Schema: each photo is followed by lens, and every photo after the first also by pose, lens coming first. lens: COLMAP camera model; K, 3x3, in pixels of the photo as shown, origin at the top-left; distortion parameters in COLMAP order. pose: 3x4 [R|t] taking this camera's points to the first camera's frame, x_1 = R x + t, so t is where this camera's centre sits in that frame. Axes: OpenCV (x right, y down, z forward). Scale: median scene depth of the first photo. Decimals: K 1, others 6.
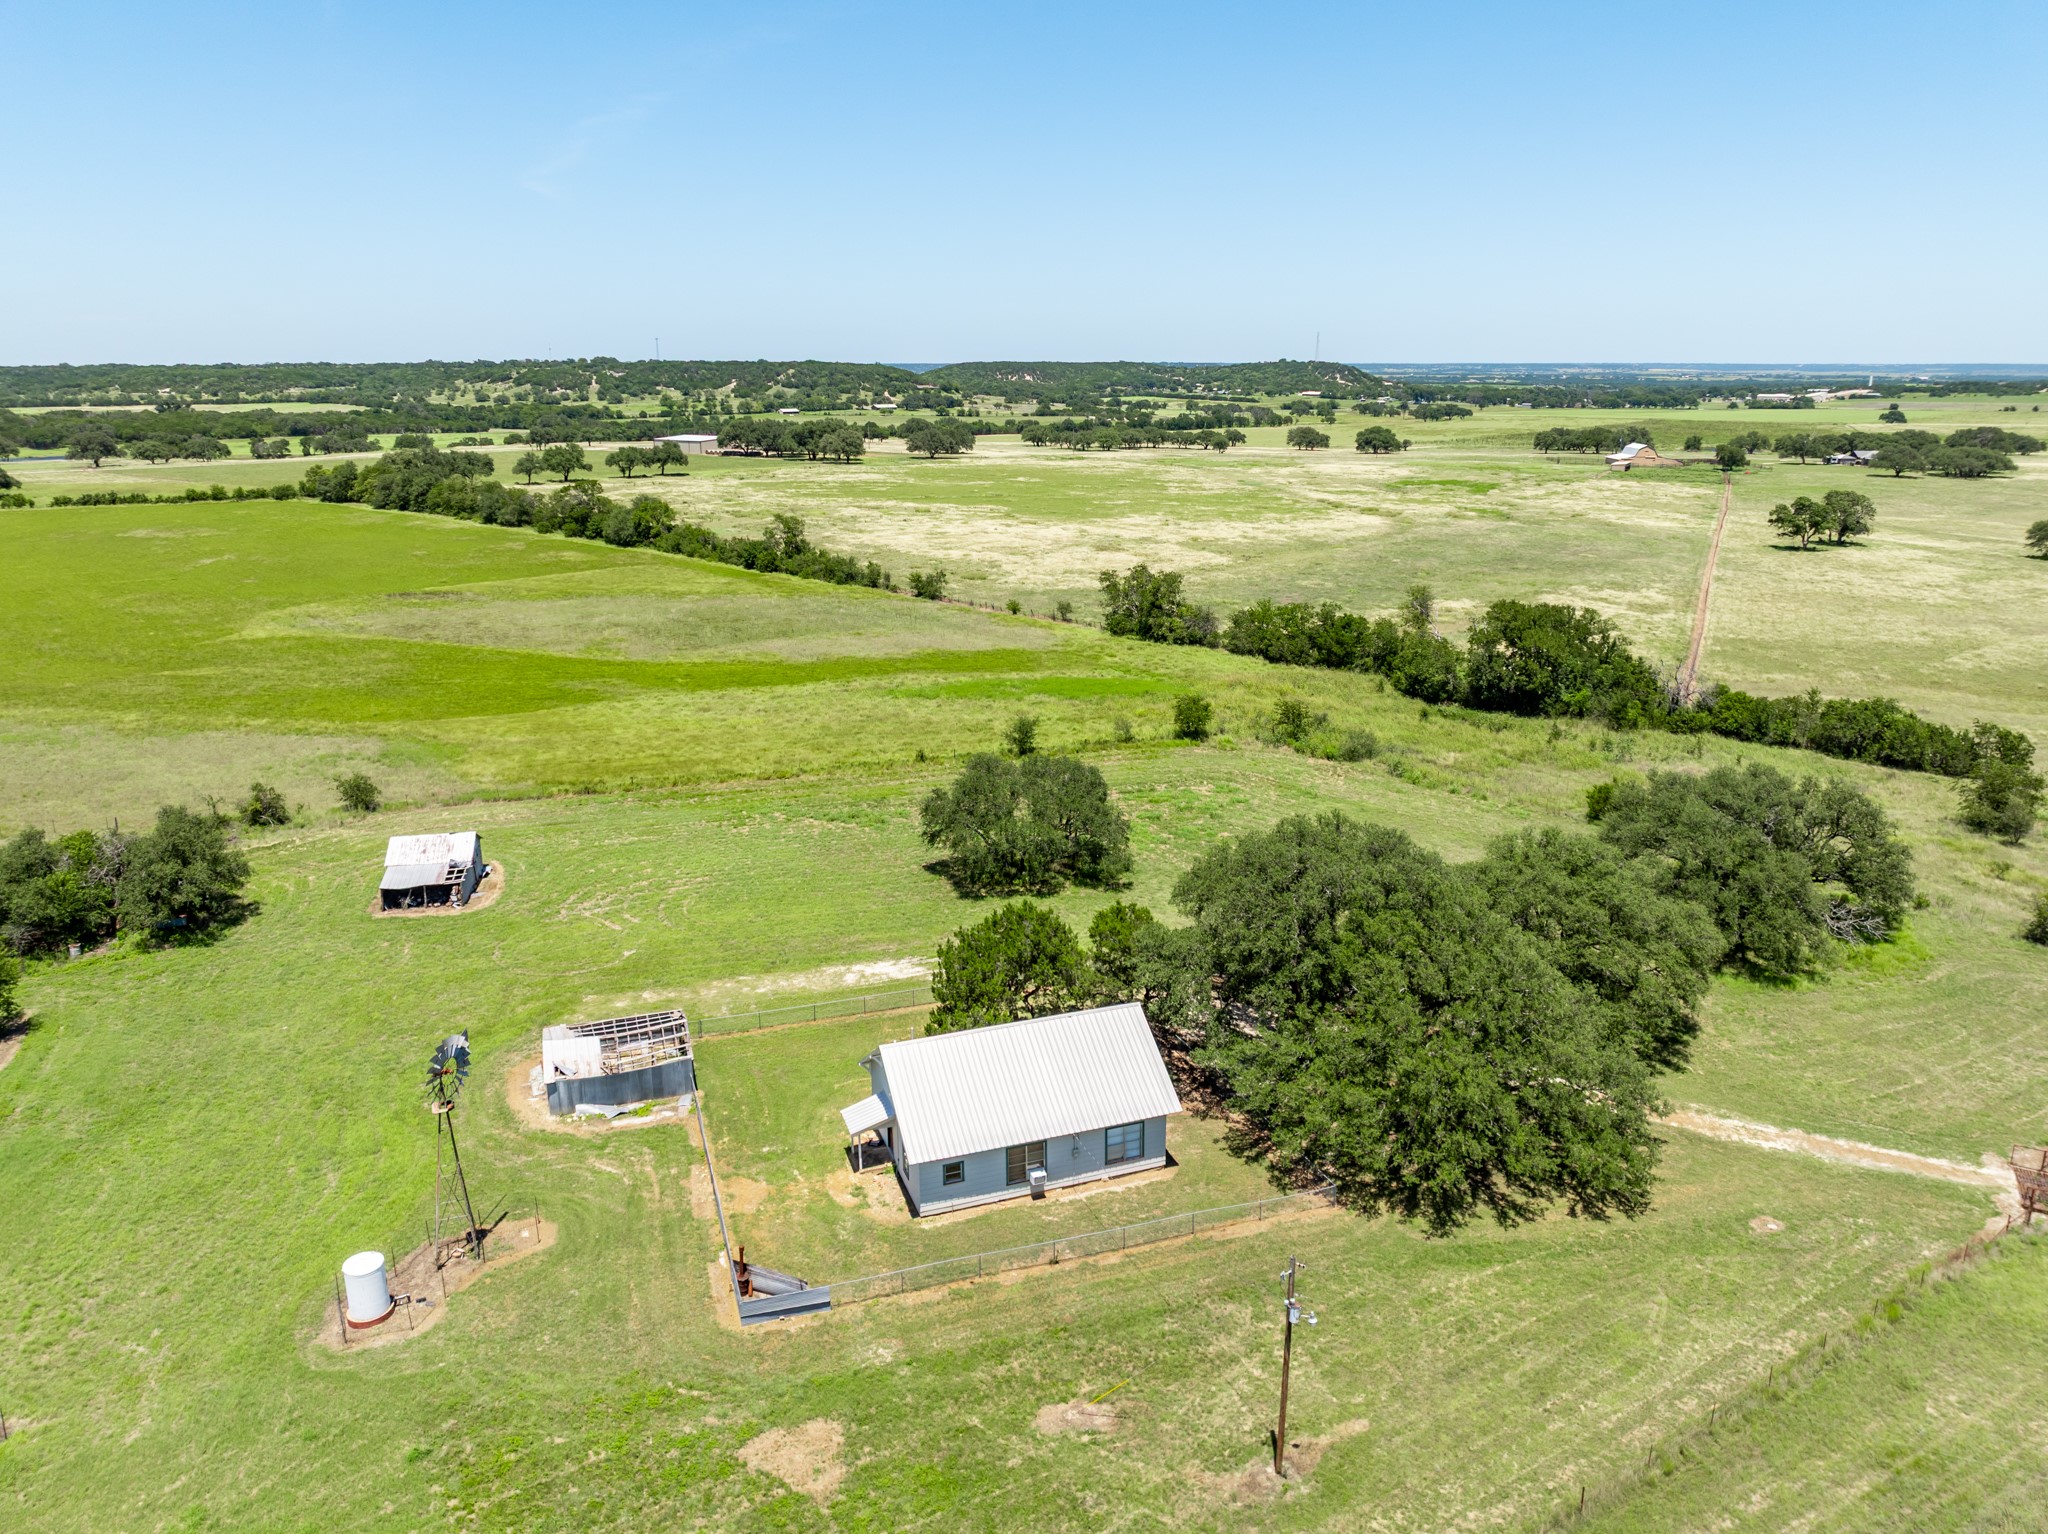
lens RADIAL K [[1437.0, 0, 1020.1], [0, 1437.0, 776.6], [0, 0, 1]] dist [-0.038211, 0.028886]
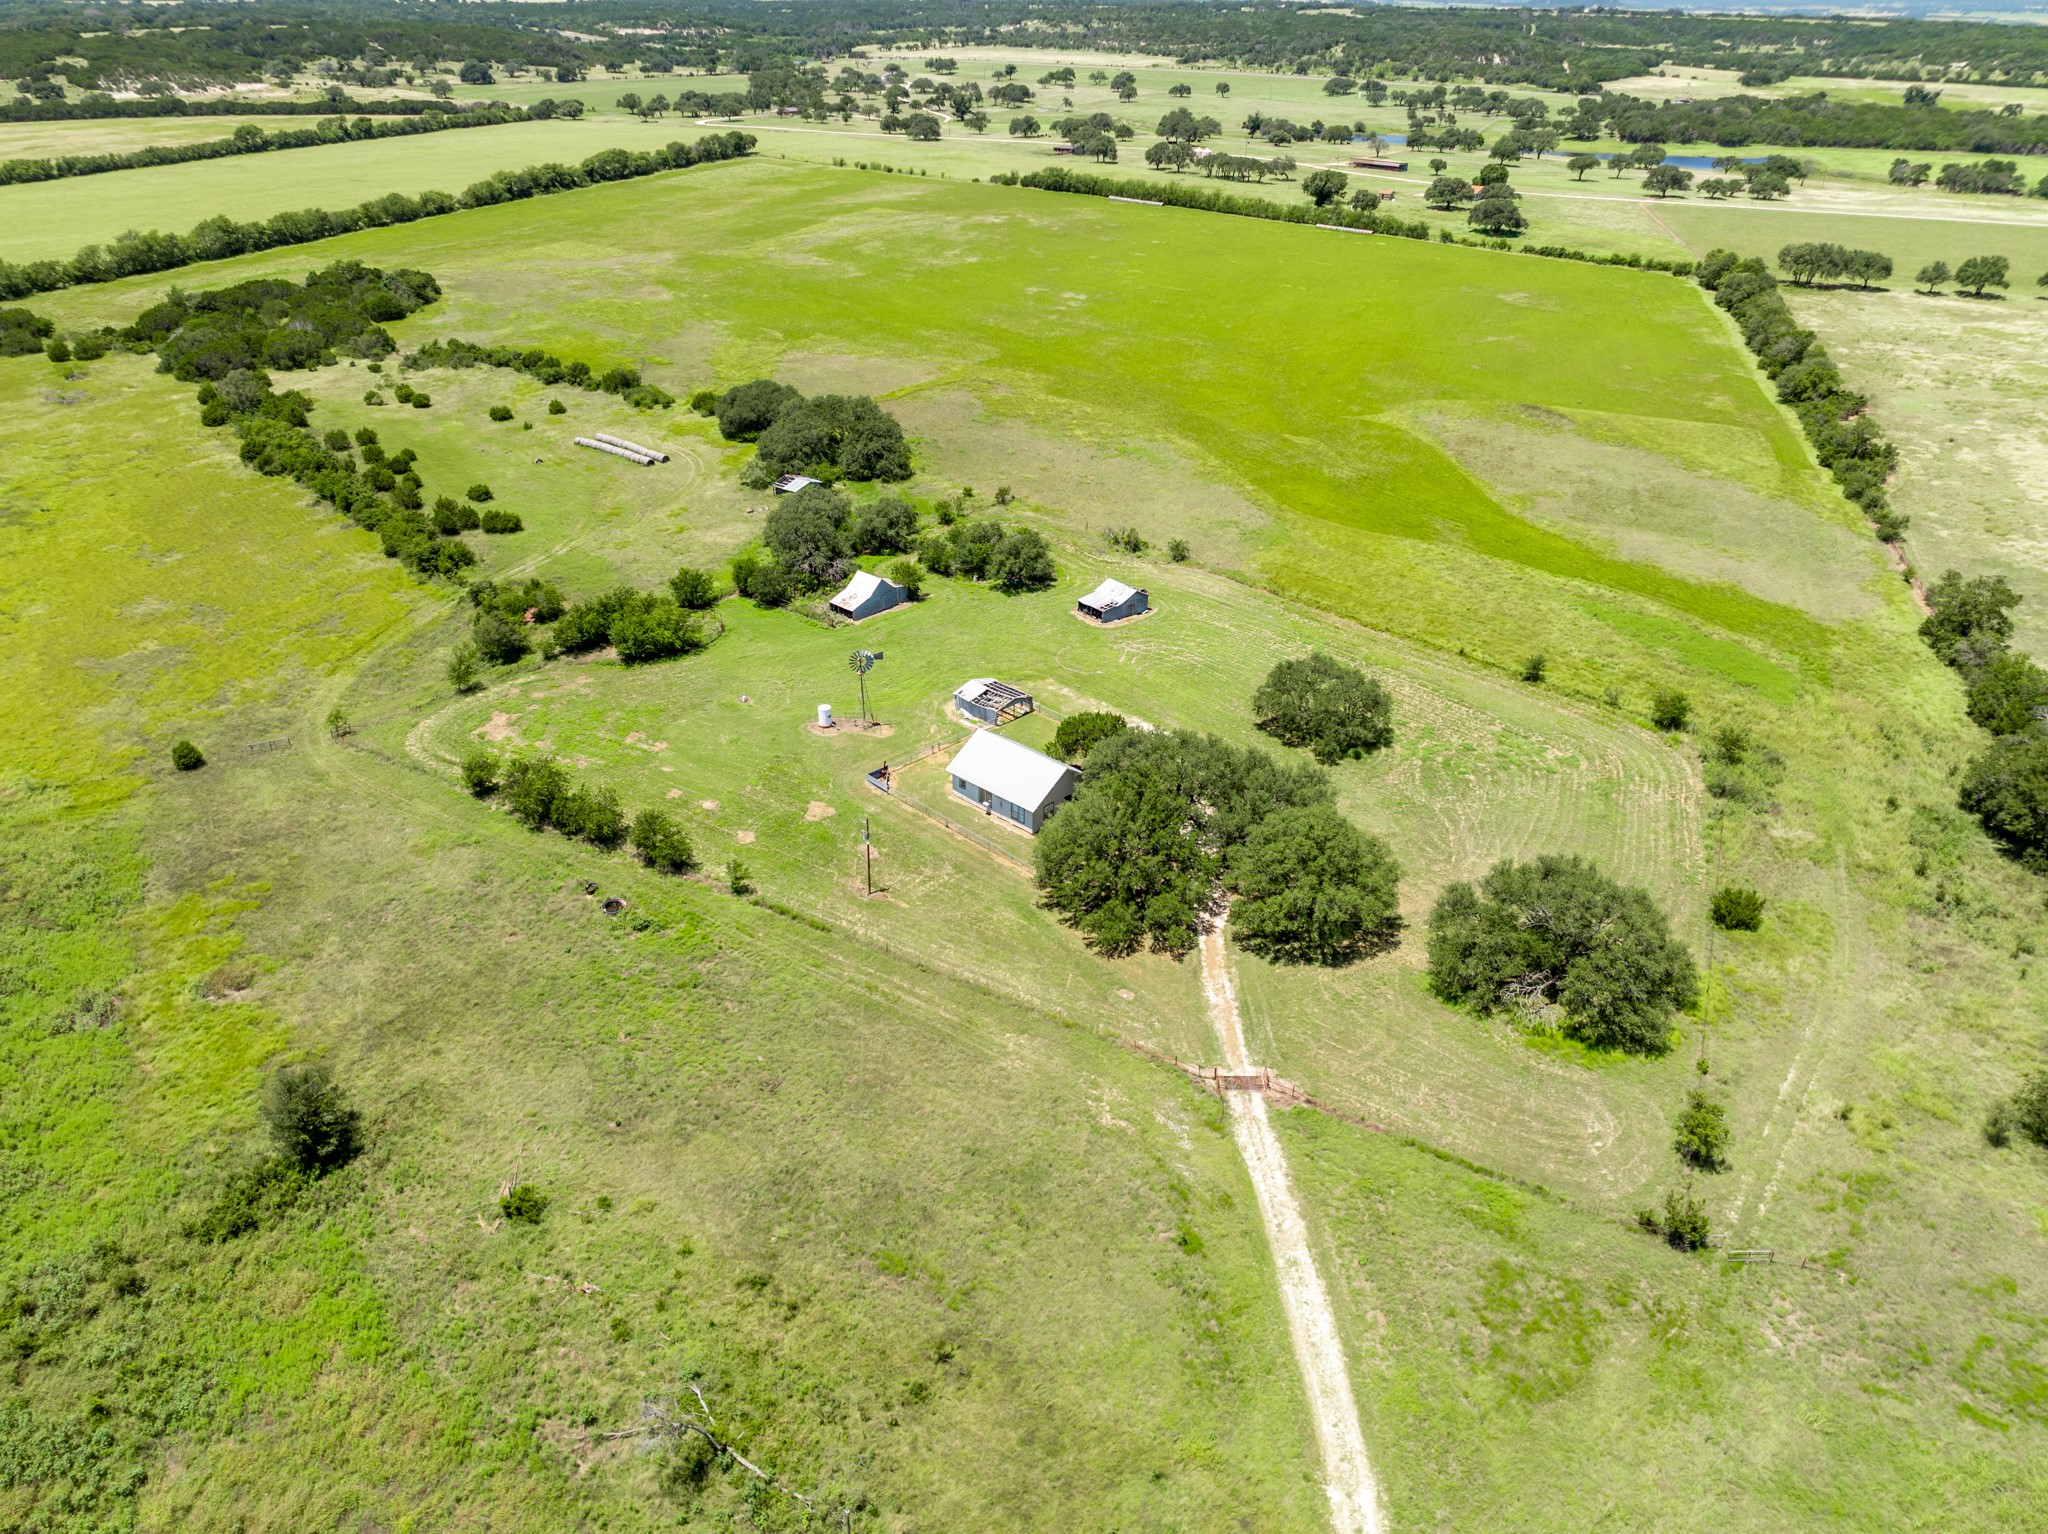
lens RADIAL K [[1447.5, 0, 1024.0], [0, 1447.5, 767.0], [0, 0, 1]] dist [-0.028204, 0.014581]
pose [[0.435970, 0.436318, -0.787119, 0.343151], [-0.255236, 0.898648, 0.356771, -0.116715], [0.863009, 0.045359, 0.503148, -0.026242]]
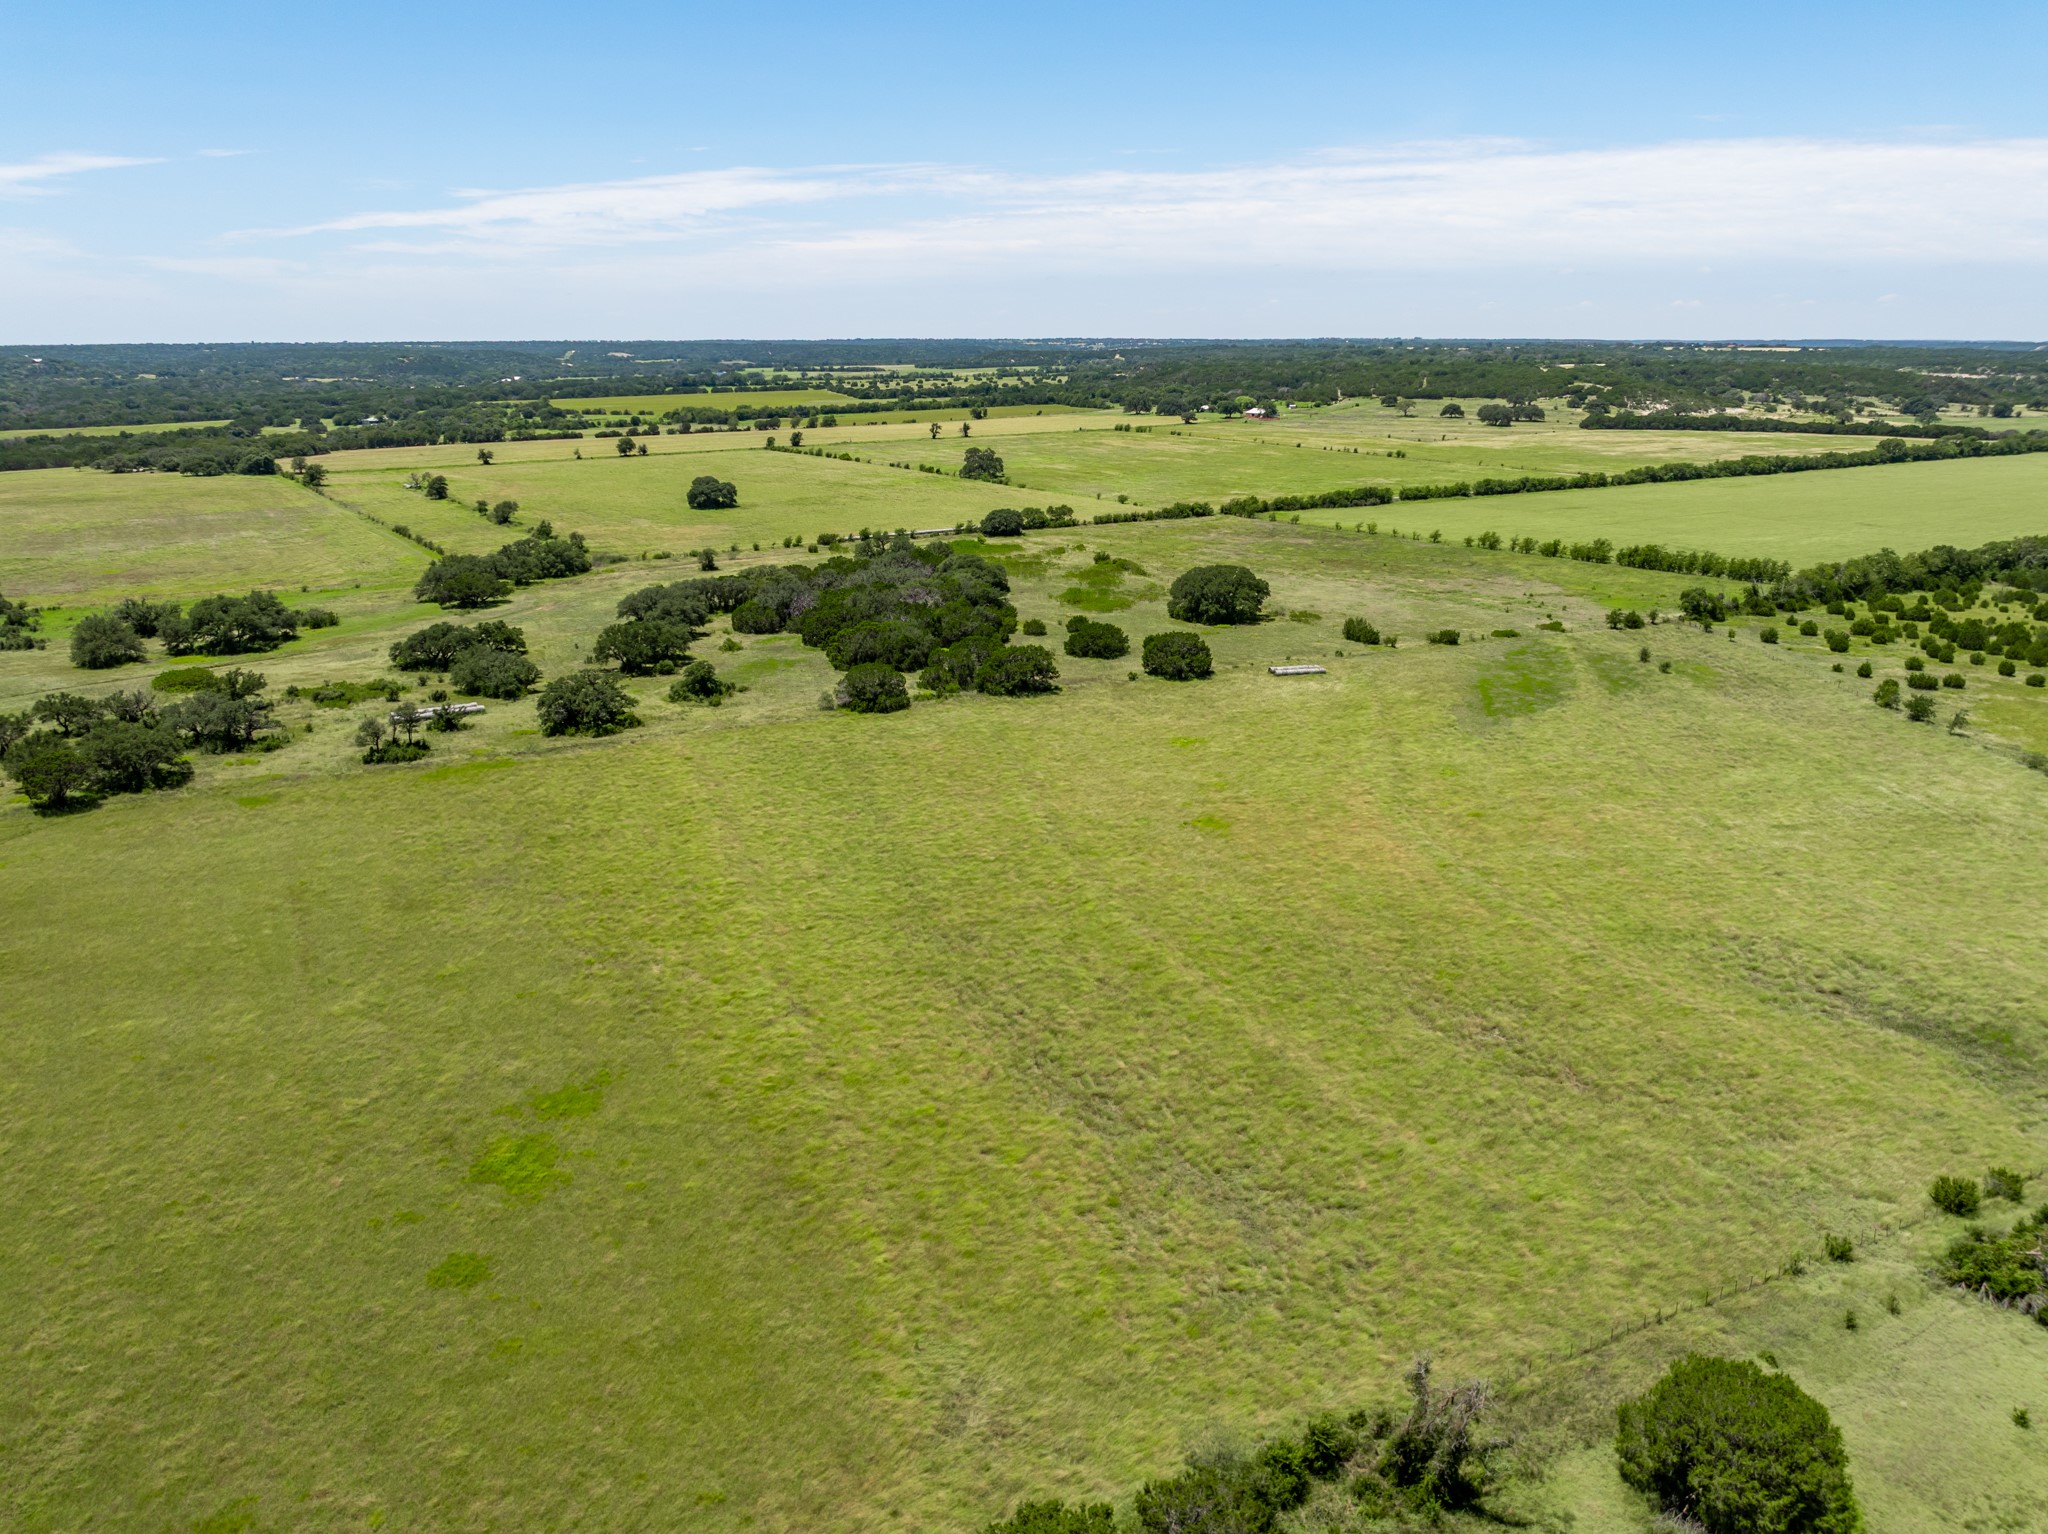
lens RADIAL K [[1458.9, 0, 1034.7], [0, 1458.9, 767.1], [0, 0, 1]] dist [-0.036986, 0.030402]
pose [[-0.206108, 0.280169, -0.937563, 0.332341], [-0.265639, 0.906135, 0.329173, 0.135848], [0.941783, 0.316899, -0.112338, -0.783679]]
